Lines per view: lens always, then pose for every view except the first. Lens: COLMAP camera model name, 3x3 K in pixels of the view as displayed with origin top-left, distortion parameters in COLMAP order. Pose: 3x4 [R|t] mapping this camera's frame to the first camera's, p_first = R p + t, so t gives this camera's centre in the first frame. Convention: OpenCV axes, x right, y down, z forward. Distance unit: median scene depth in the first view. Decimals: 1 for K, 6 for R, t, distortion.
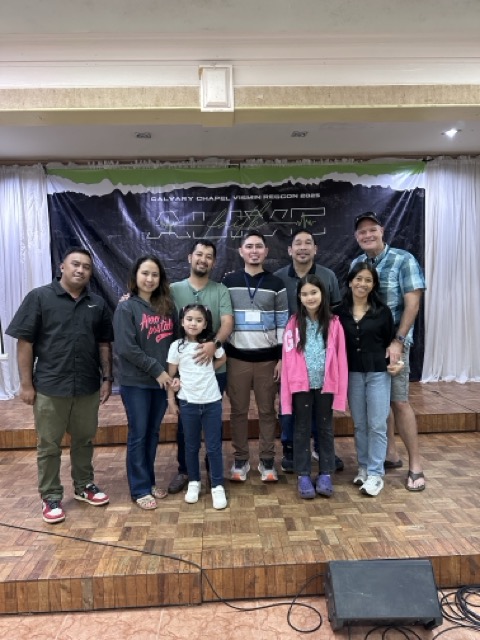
lens RADIAL K [[452.2, 0, 240.0], [0, 452.2, 320.0], [0, 0, 1]] dist [0.150101, -0.249122]
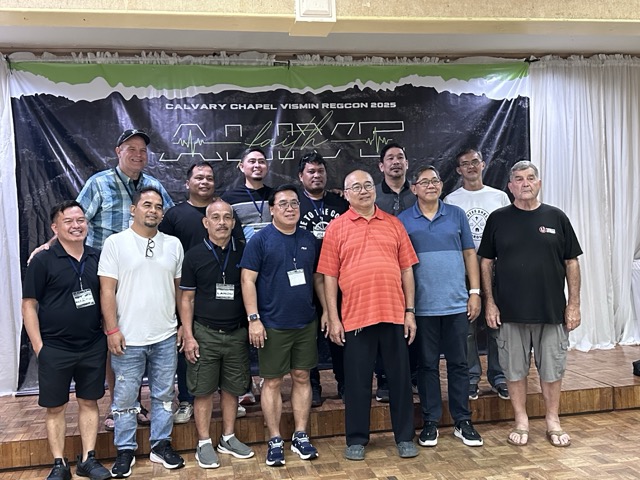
lens RADIAL K [[716.2, 0, 319.7], [0, 716.2, 228.9], [0, 0, 1]] dist [0.298681, -0.640929]
pose [[0.988398, -0.014393, 0.151203, -0.132320], [0.023083, 0.998171, -0.055874, -0.005511], [-0.150122, 0.058716, 0.986922, -0.141714]]
